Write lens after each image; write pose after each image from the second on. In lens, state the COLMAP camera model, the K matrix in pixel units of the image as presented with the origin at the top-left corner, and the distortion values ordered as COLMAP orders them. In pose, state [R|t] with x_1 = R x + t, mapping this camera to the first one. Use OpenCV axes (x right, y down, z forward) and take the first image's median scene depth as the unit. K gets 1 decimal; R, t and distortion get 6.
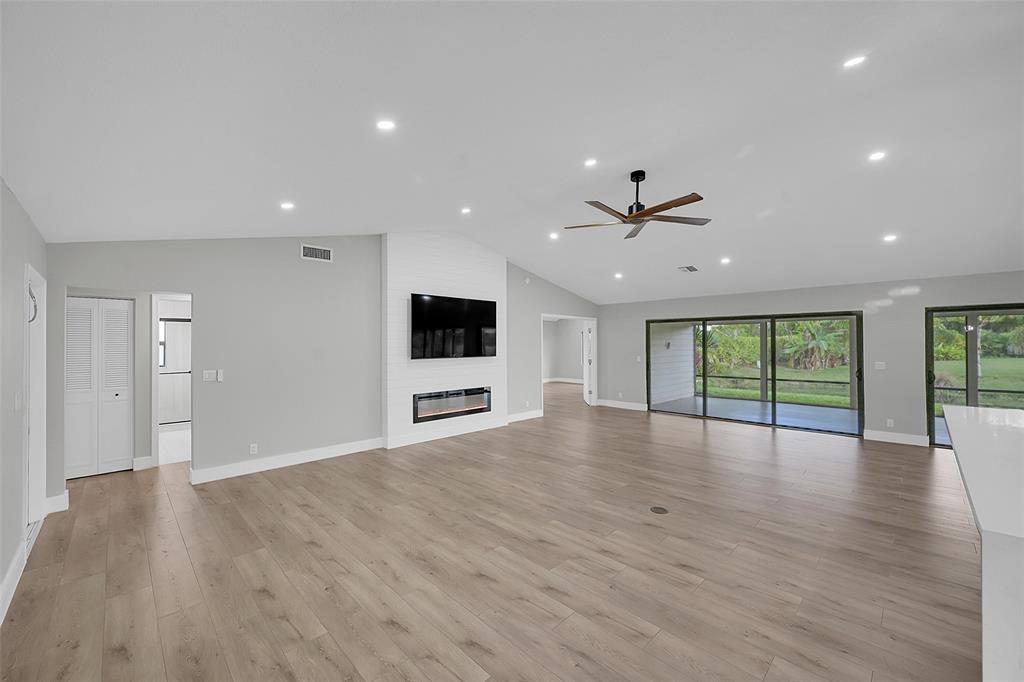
lens RADIAL K [[407.6, 0, 518.4], [0, 407.6, 341.9], [0, 0, 1]] dist [-0.003796, 0.000640]
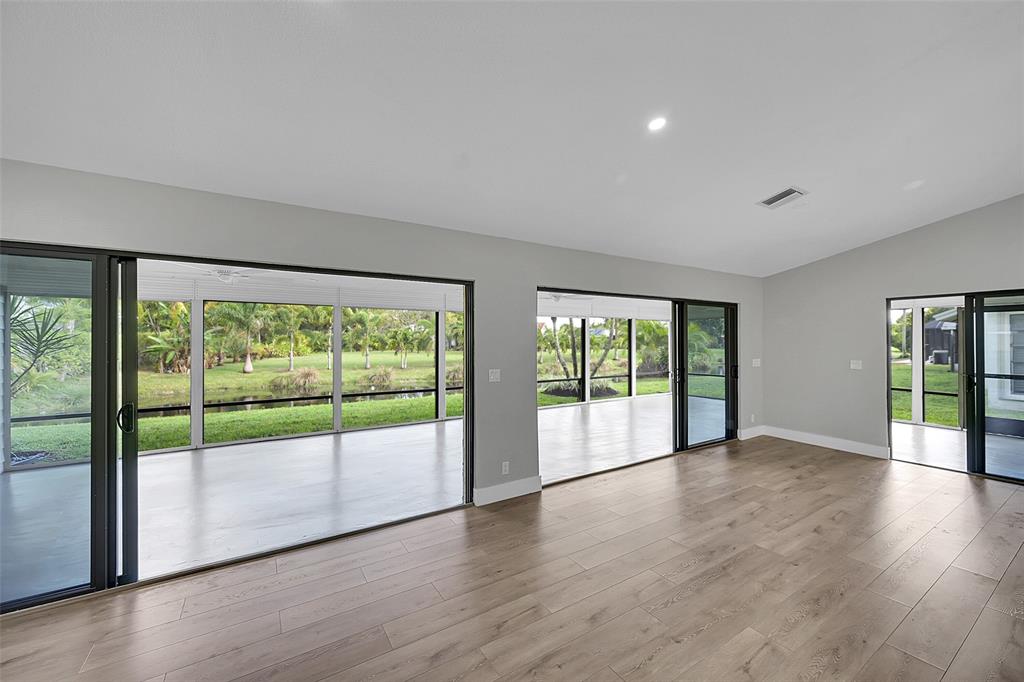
lens RADIAL K [[407.6, 0, 503.4], [0, 407.6, 340.4], [0, 0, 1]] dist [-0.003796, 0.000640]
pose [[0.230976, 0.002779, 0.972955, 0.421696], [-0.003142, 0.999993, -0.002111, 0.010718], [-0.972954, -0.002570, 0.230983, 1.140608]]
